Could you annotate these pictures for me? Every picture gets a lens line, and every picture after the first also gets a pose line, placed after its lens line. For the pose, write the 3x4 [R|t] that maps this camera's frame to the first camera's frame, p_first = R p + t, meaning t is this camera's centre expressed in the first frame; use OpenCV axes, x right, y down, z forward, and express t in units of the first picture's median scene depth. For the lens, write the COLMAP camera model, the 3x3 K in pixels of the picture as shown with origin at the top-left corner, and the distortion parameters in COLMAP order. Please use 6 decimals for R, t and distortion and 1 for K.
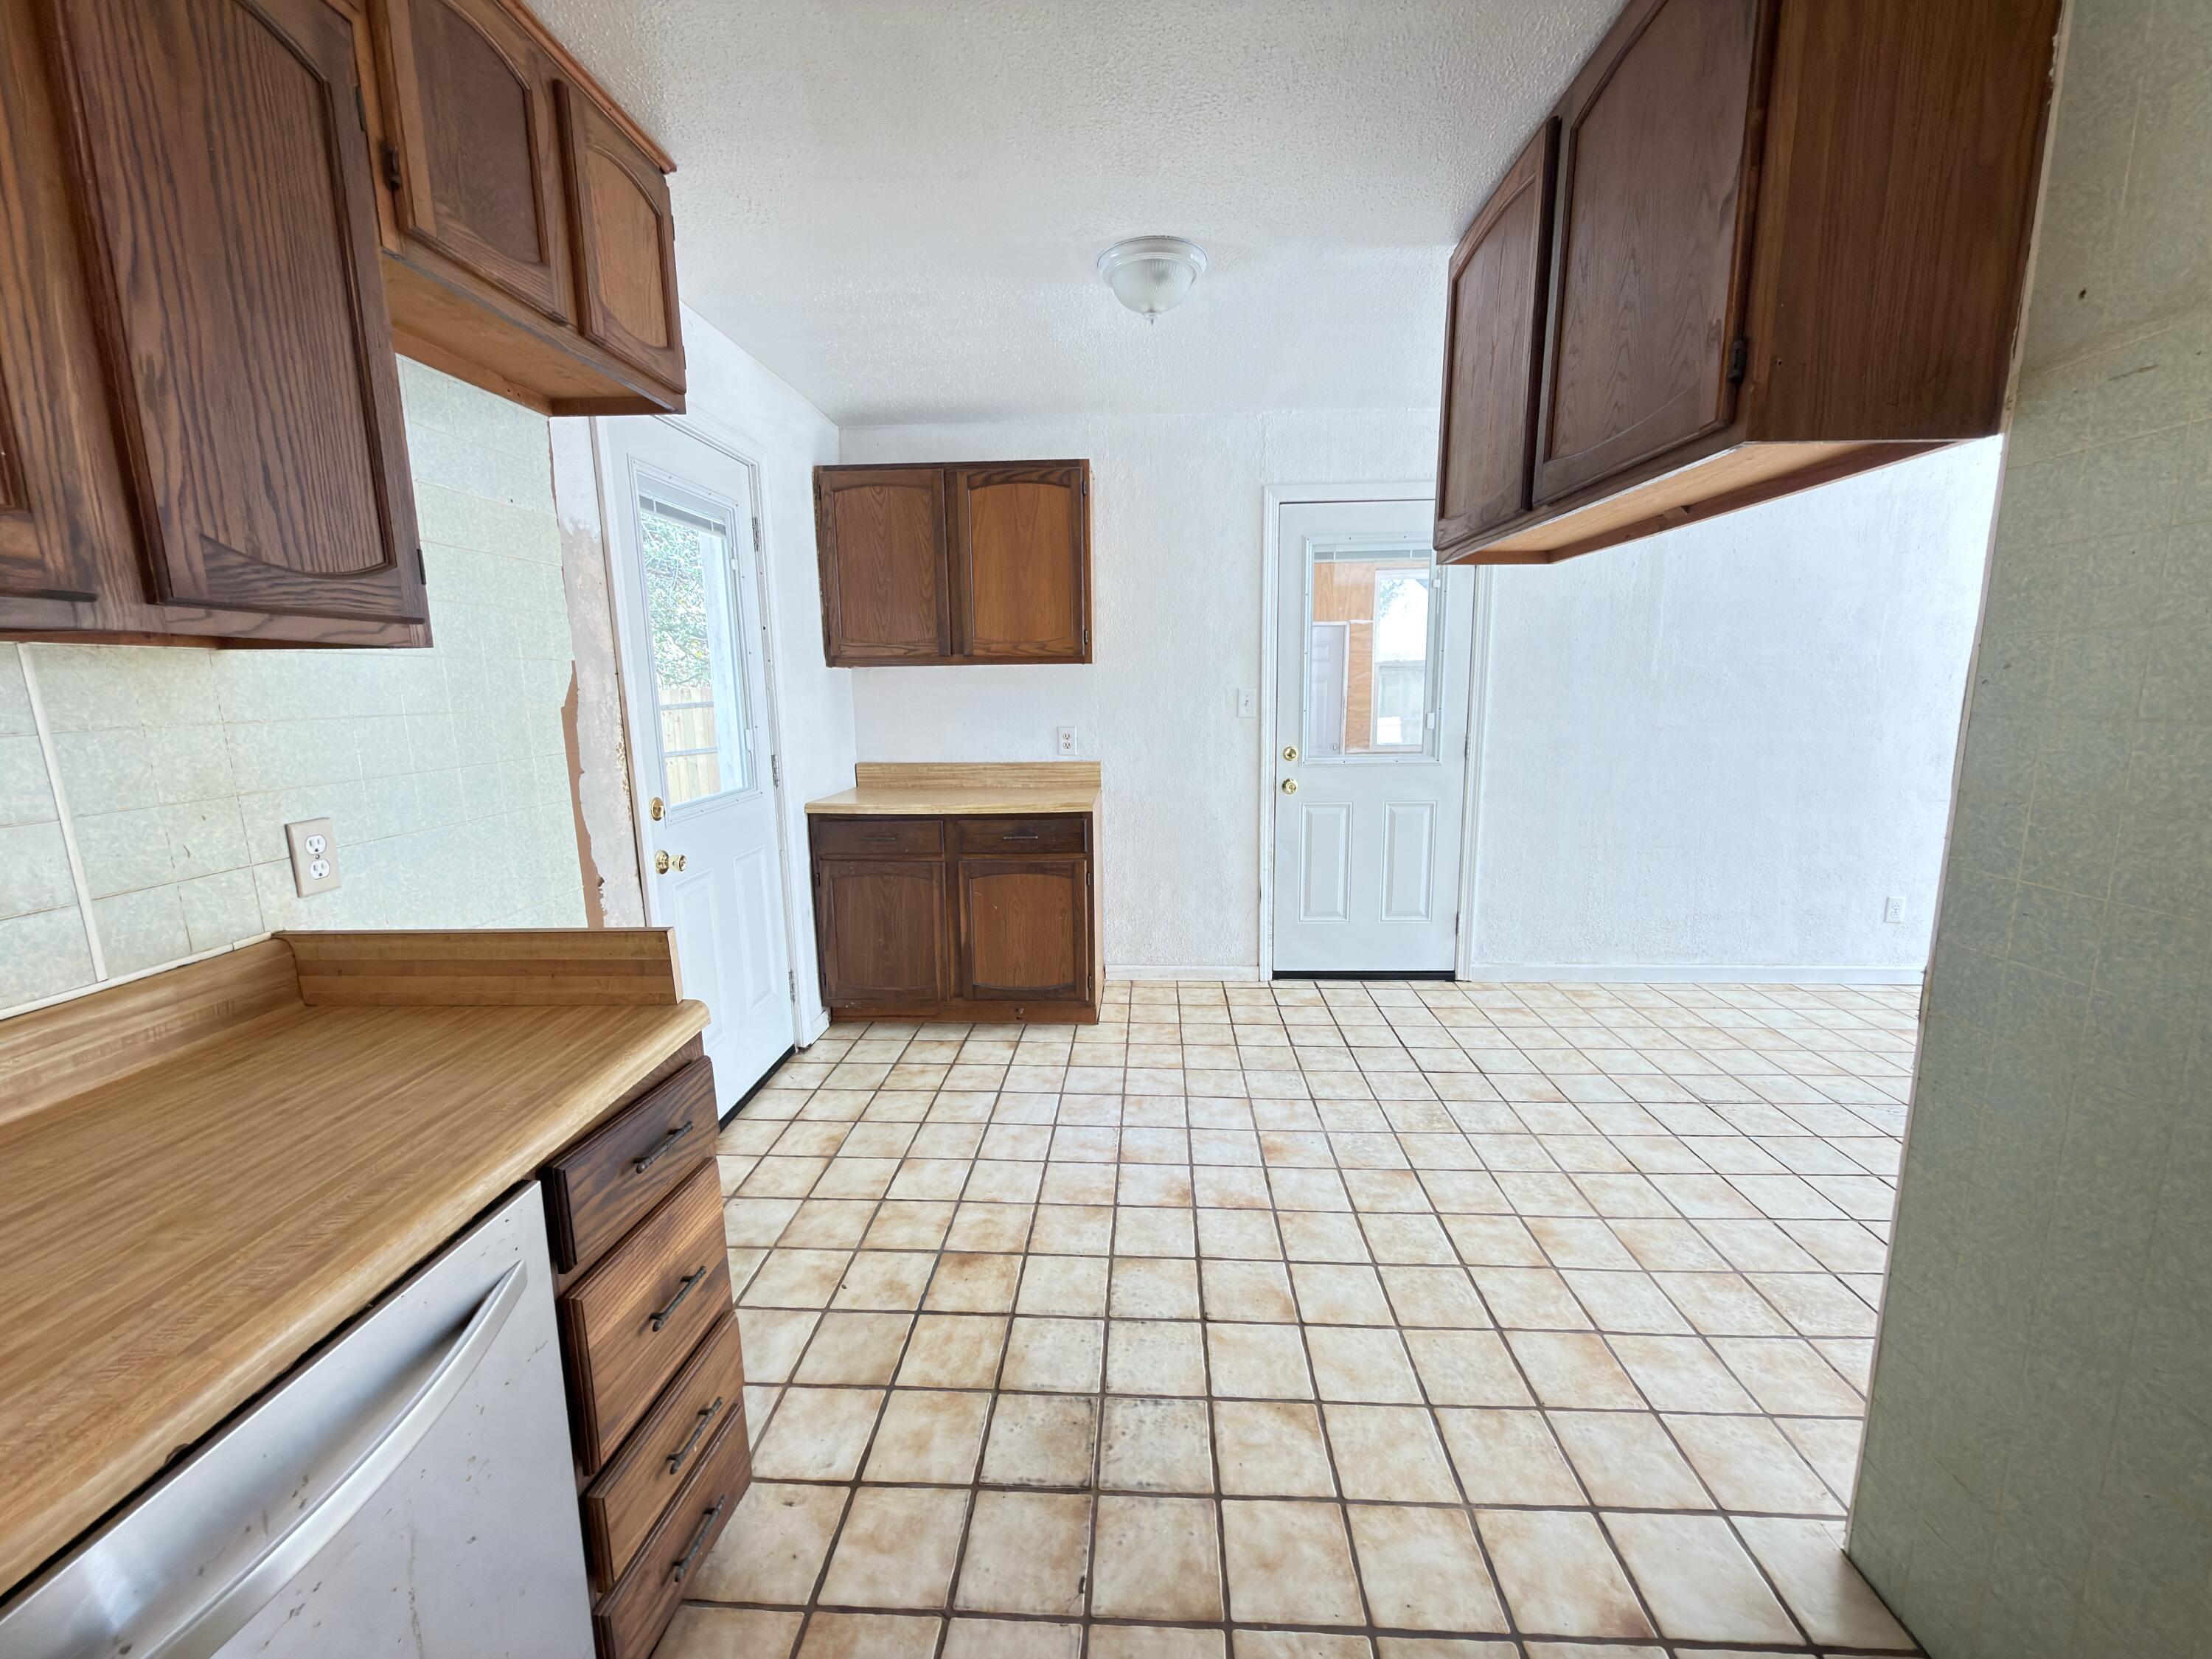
lens RADIAL K [[880.1, 0, 1108.9], [0, 880.1, 829.7], [0, 0, 1]] dist [0.000052, -0.000340]
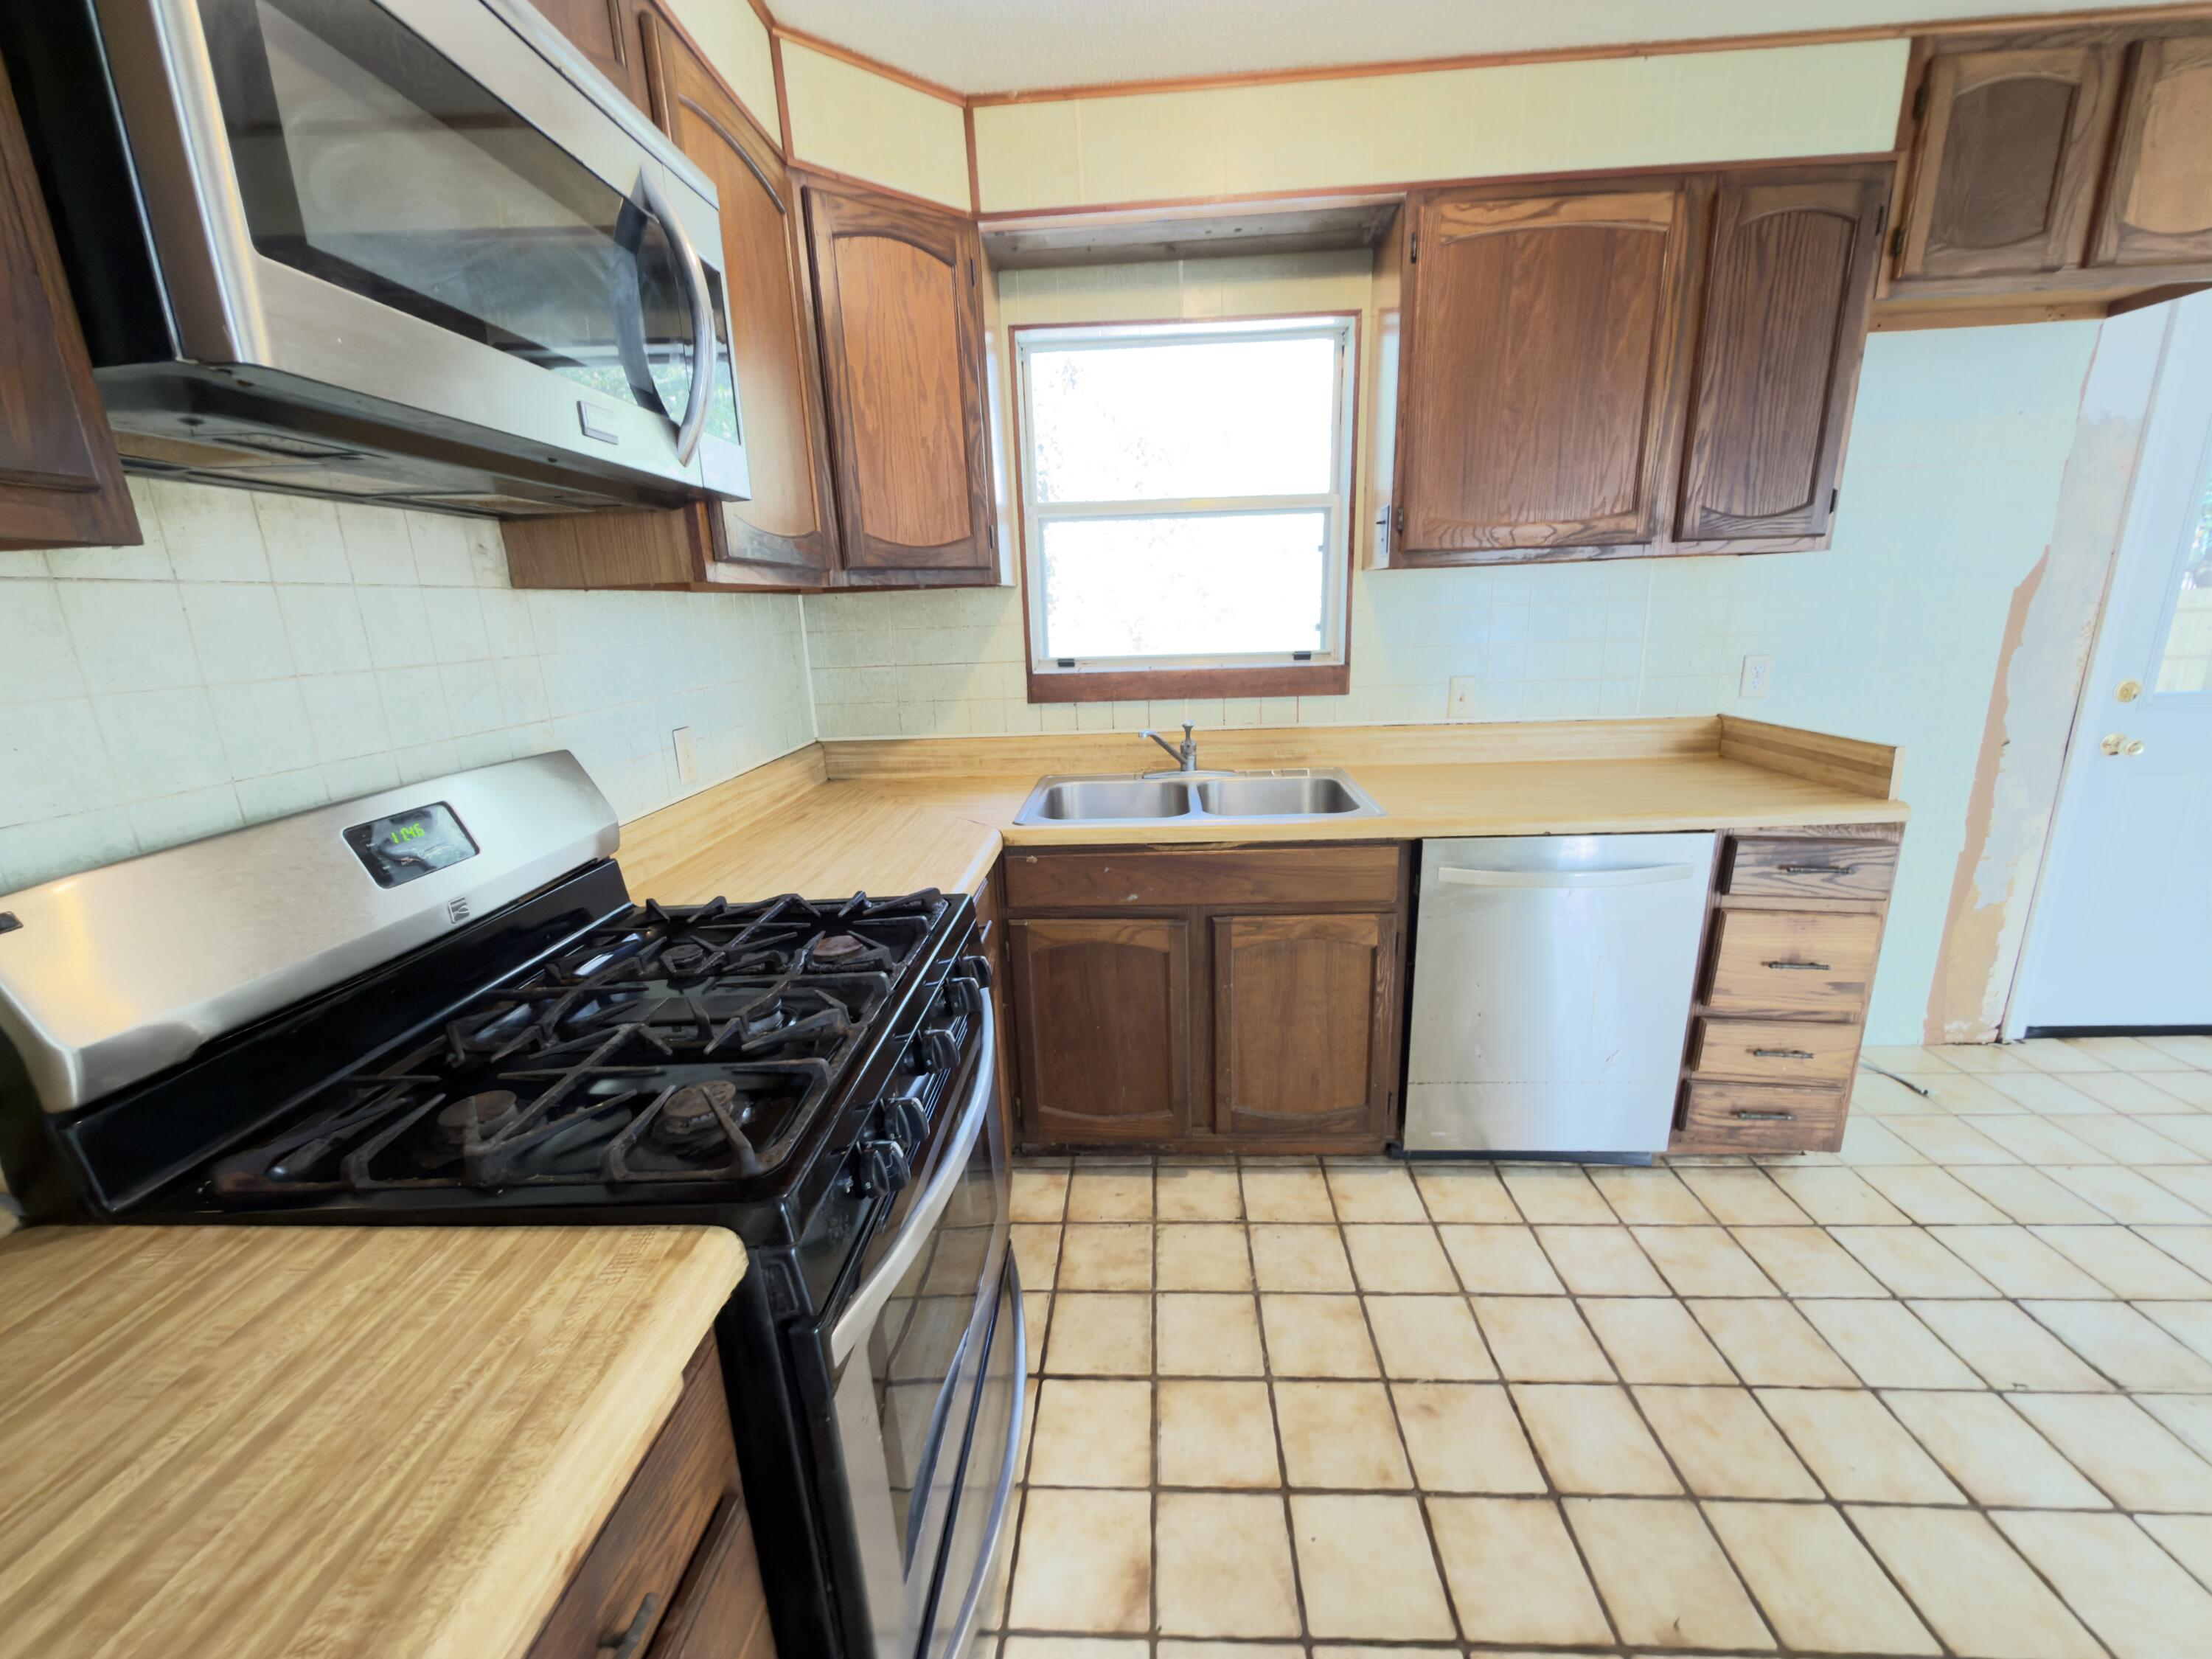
lens RADIAL K [[880.1, 0, 1108.9], [0, 880.1, 829.7], [0, 0, 1]] dist [0.000052, -0.000340]
pose [[-0.006244, 0.263590, -0.964615, 0.982061], [-0.133963, 0.955718, 0.262026, 0.040907], [0.990967, 0.130859, 0.029344, -0.315899]]
